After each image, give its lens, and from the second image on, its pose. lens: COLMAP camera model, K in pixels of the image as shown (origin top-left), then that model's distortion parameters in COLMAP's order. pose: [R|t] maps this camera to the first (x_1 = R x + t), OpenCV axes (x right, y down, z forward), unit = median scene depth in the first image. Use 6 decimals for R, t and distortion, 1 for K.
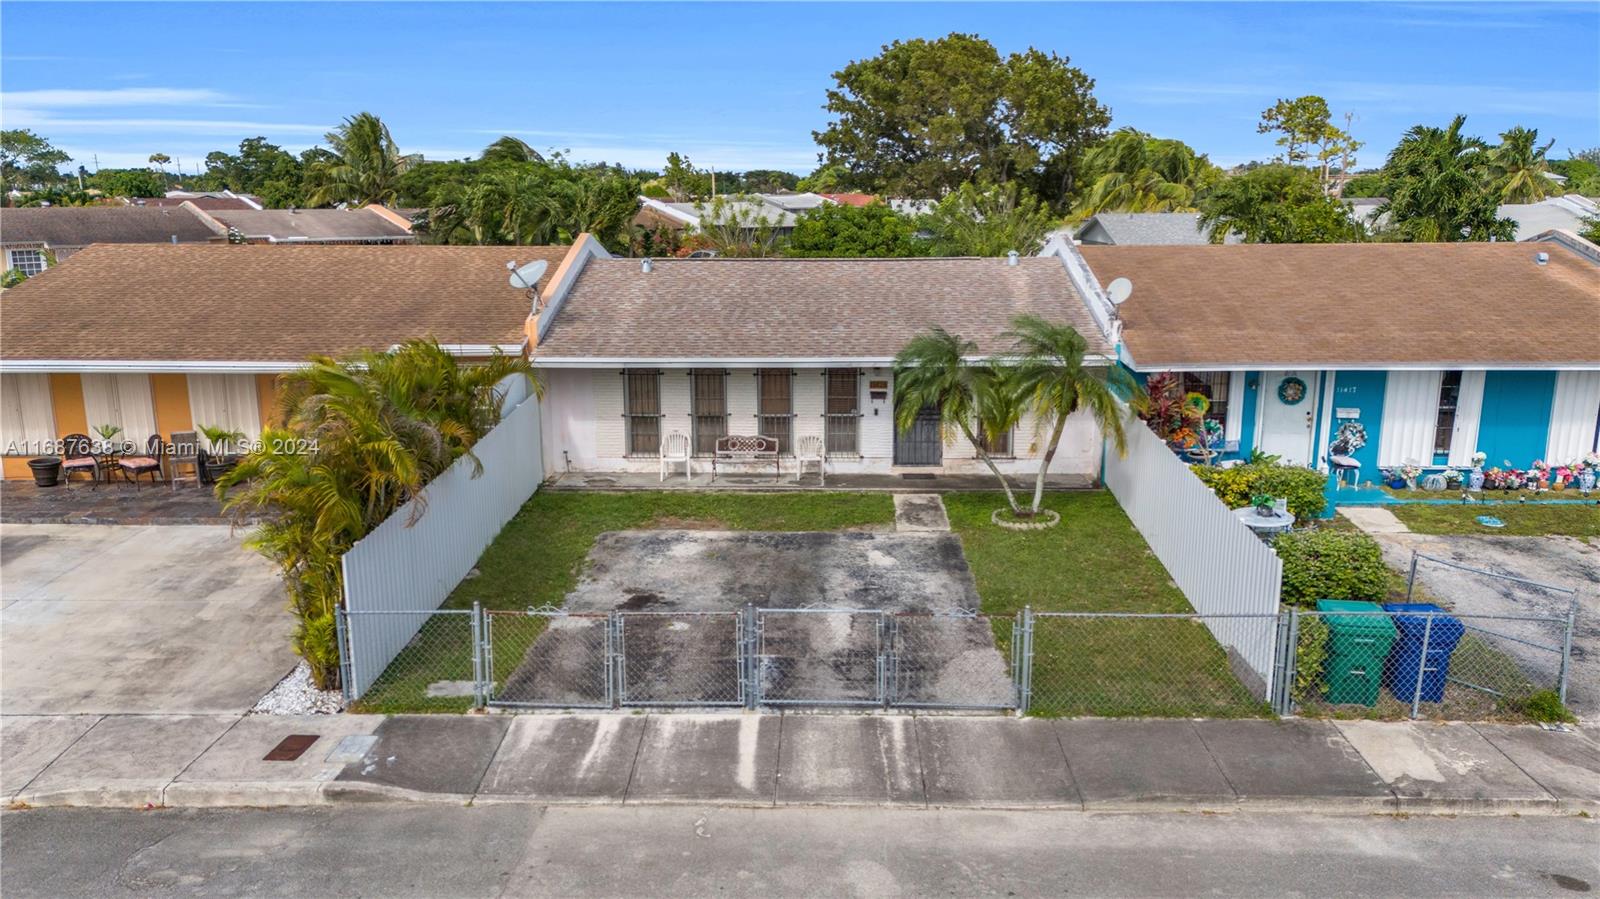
lens RADIAL K [[1202.1, 0, 800.0], [0, 1202.1, 449.5], [0, 0, 1]] dist [0.084070, -0.088511]
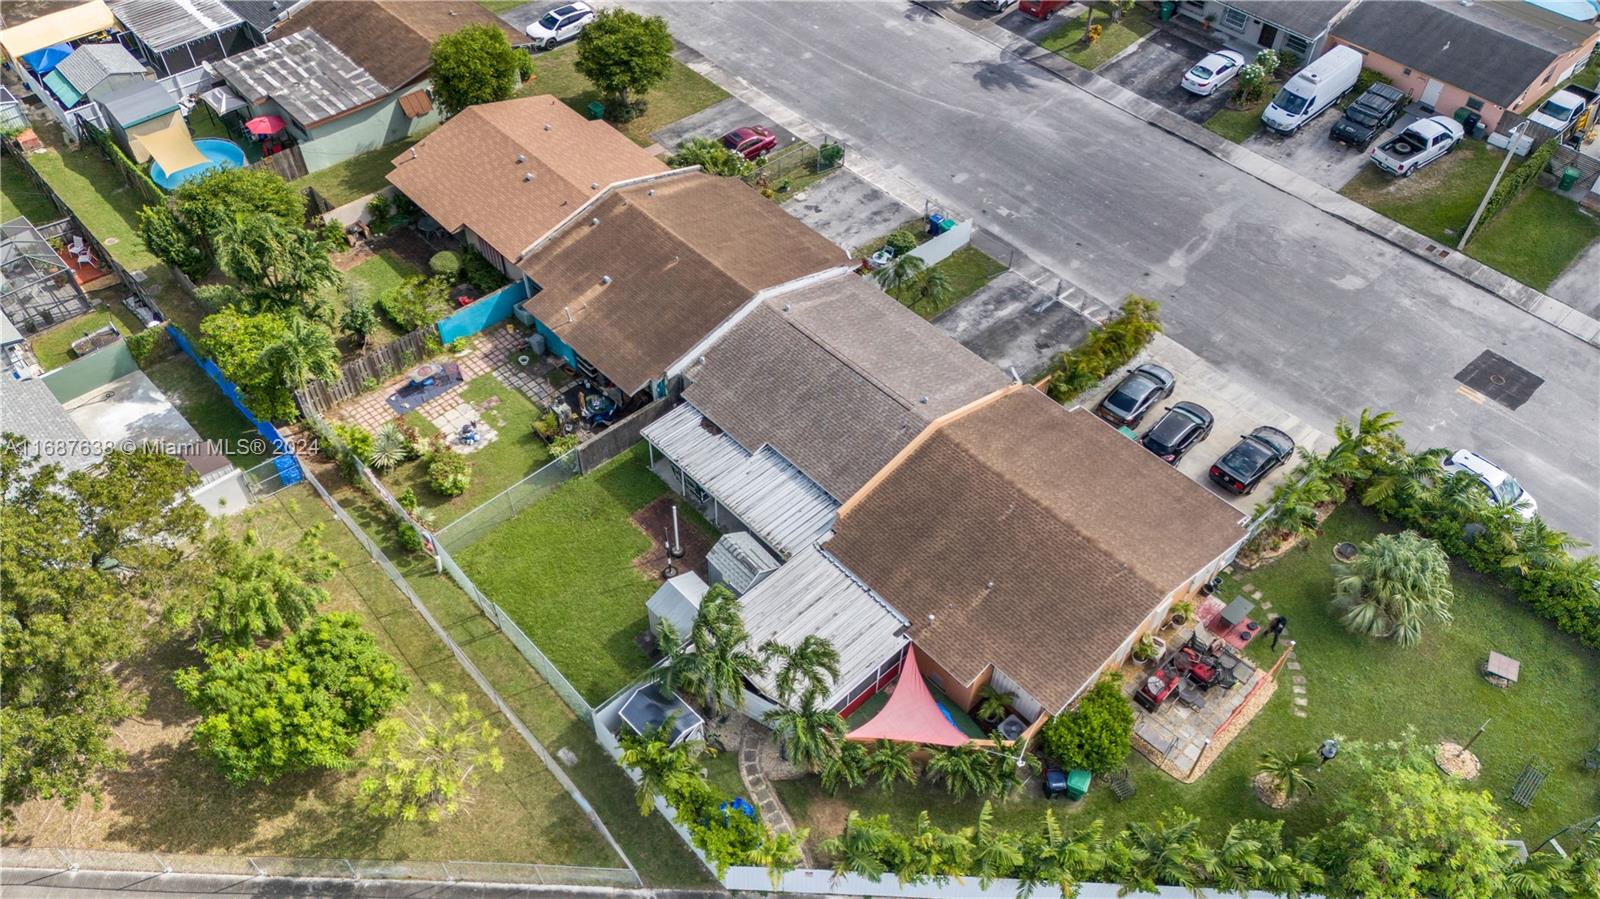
lens RADIAL K [[1202.1, 0, 800.0], [0, 1202.1, 449.5], [0, 0, 1]] dist [0.084070, -0.088511]
pose [[-0.697638, -0.535164, 0.476342, -1.690032], [0.139002, 0.551127, 0.822762, -3.073031], [-0.702837, 0.640202, -0.310099, 3.215601]]
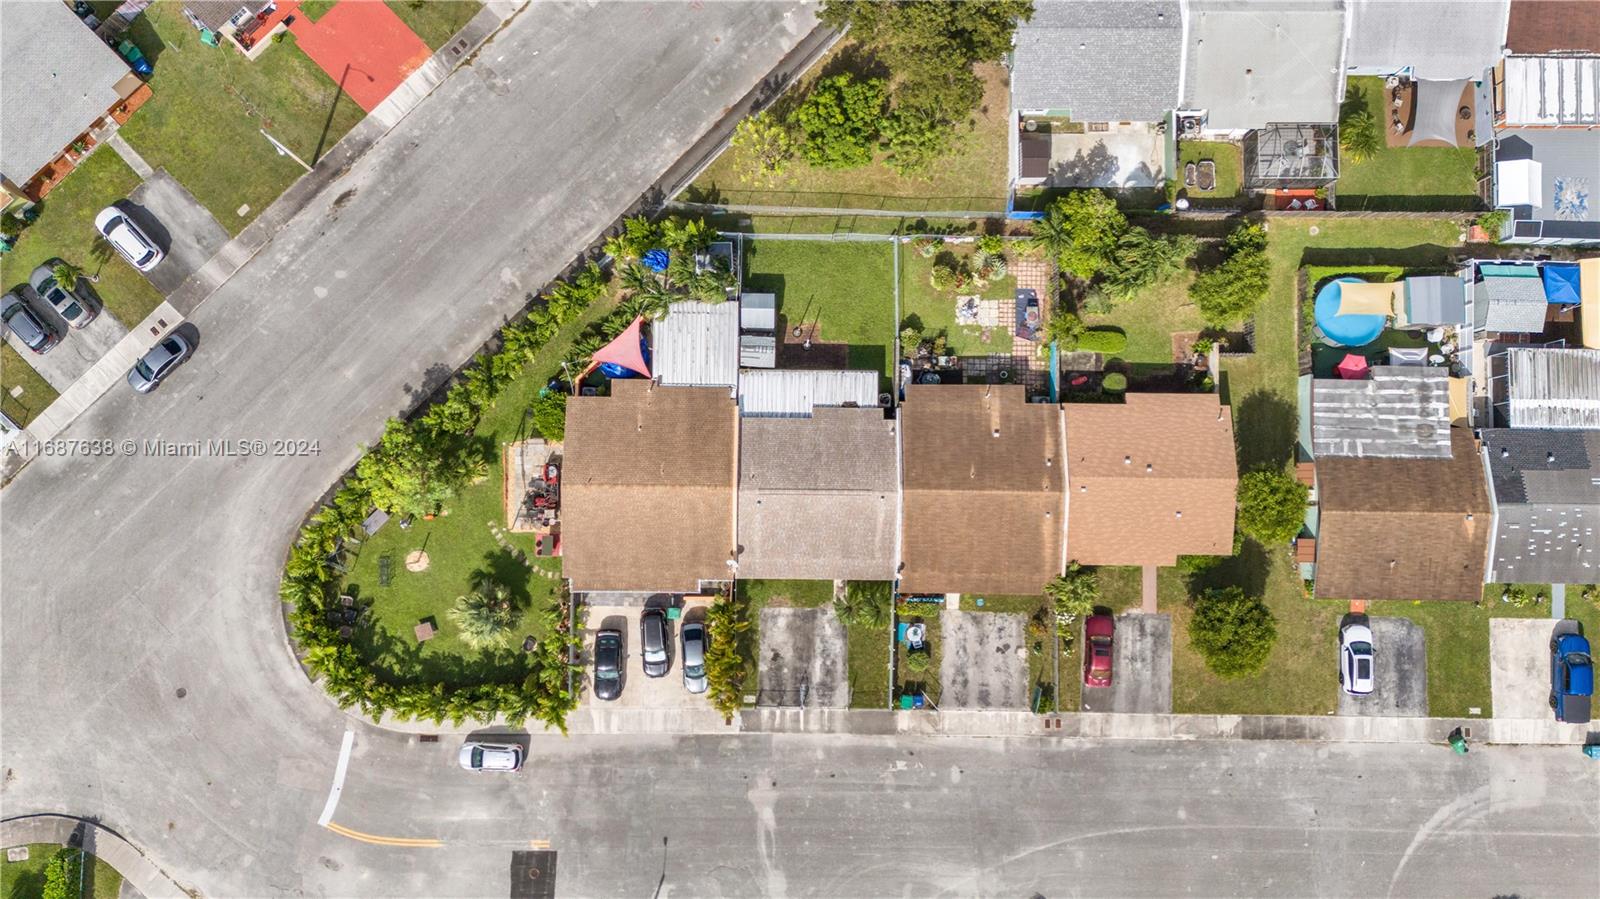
lens RADIAL K [[1202.1, 0, 800.0], [0, 1202.1, 449.5], [0, 0, 1]] dist [0.084070, -0.088511]
pose [[0.999461, -0.009725, 0.031339, -0.210129], [-0.027435, 0.276272, 0.960688, -5.484995], [-0.018000, -0.961030, 0.275856, 0.566708]]
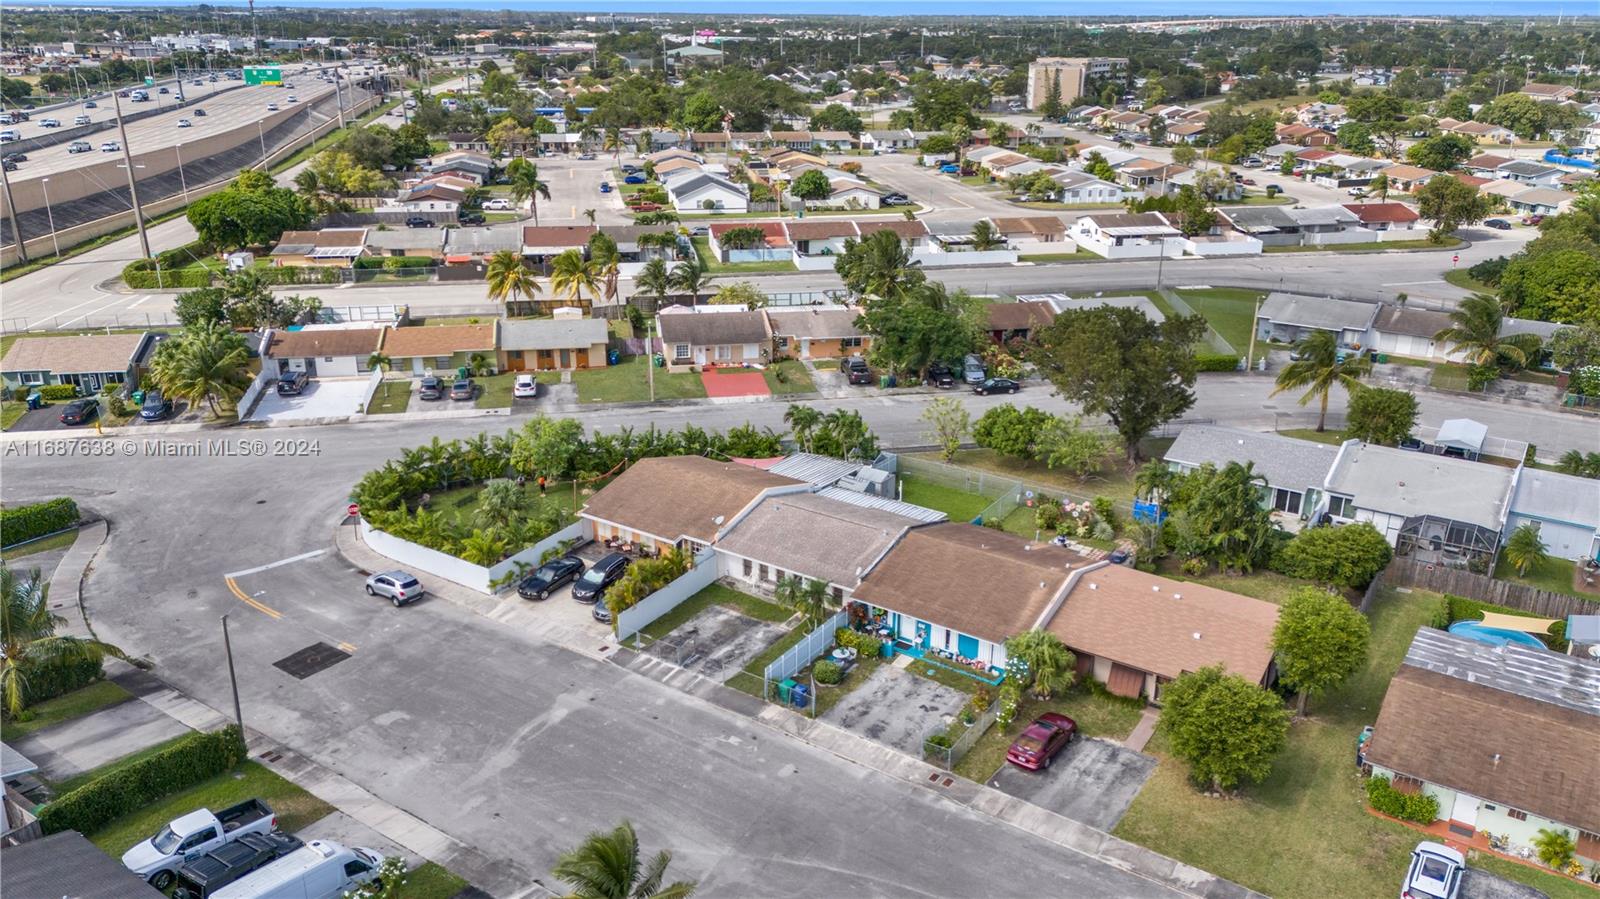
lens RADIAL K [[1202.1, 0, 800.0], [0, 1202.1, 449.5], [0, 0, 1]] dist [0.084070, -0.088511]
pose [[0.835862, 0.194232, -0.513428, 2.564923], [-0.124400, 0.977999, 0.167457, -1.442058], [0.534658, -0.076101, 0.841635, -2.631092]]
